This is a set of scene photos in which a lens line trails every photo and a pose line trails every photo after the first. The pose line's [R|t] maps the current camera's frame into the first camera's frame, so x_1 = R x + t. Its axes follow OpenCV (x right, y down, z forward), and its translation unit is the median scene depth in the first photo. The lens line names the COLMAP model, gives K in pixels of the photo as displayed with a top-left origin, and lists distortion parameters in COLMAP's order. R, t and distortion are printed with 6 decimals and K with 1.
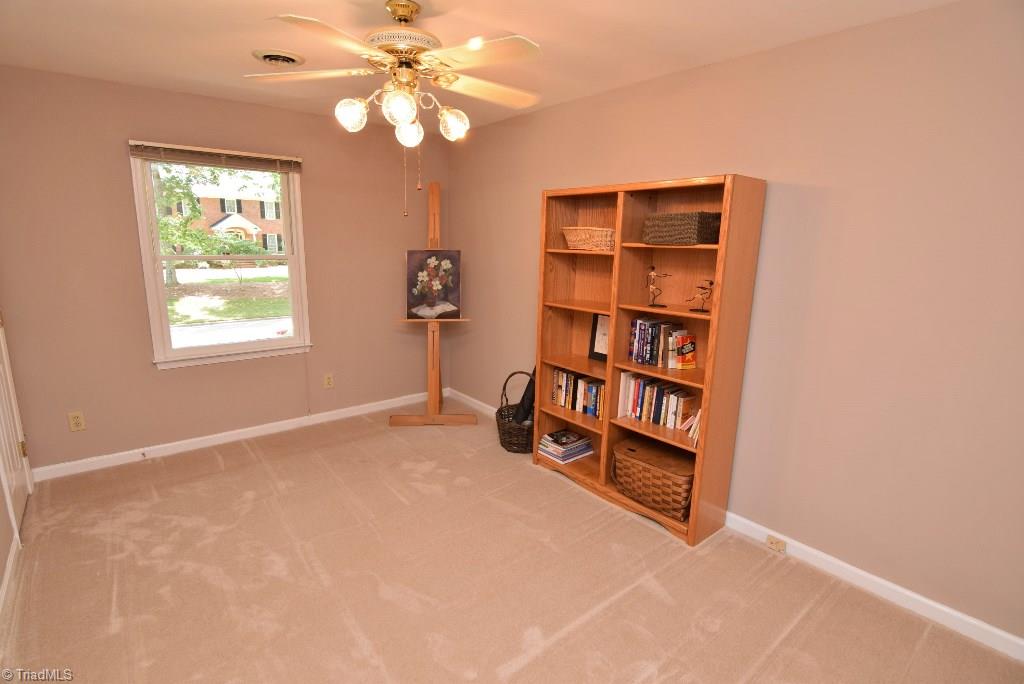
lens RADIAL K [[499.1, 0, 515.9], [0, 499.1, 344.4], [0, 0, 1]] dist [-0.010250, -0.008016]
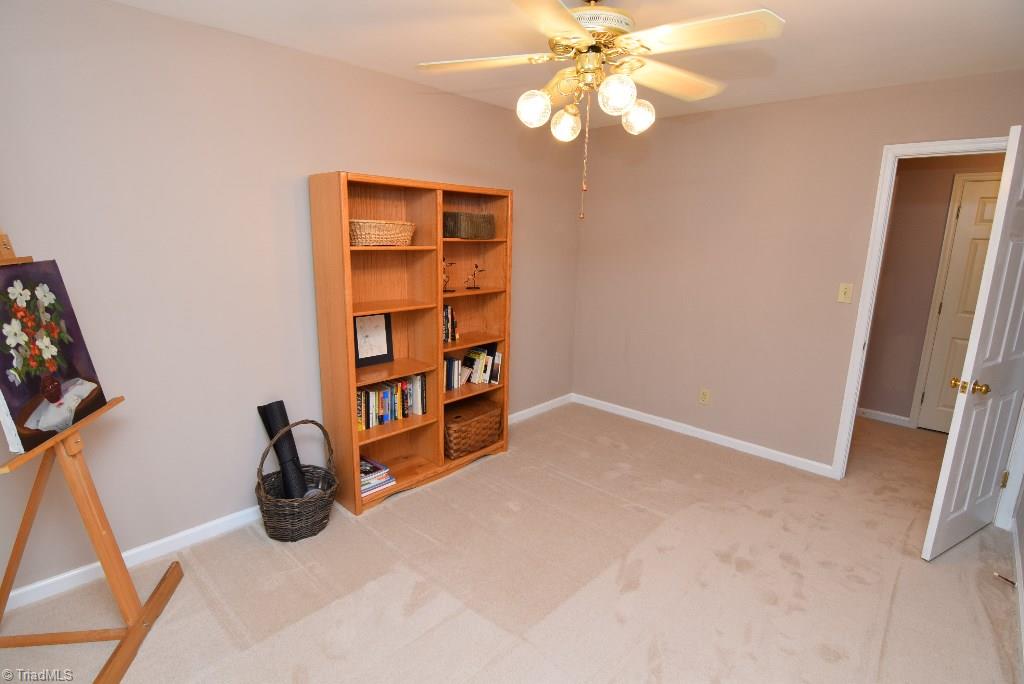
lens RADIAL K [[499.1, 0, 512.2], [0, 499.1, 342.5], [0, 0, 1]] dist [-0.010250, -0.008016]
pose [[-0.132266, -0.232337, 0.963600, -0.749268], [0.180914, 0.950153, 0.253927, -0.194788], [-0.974564, 0.207915, -0.083639, 0.820123]]
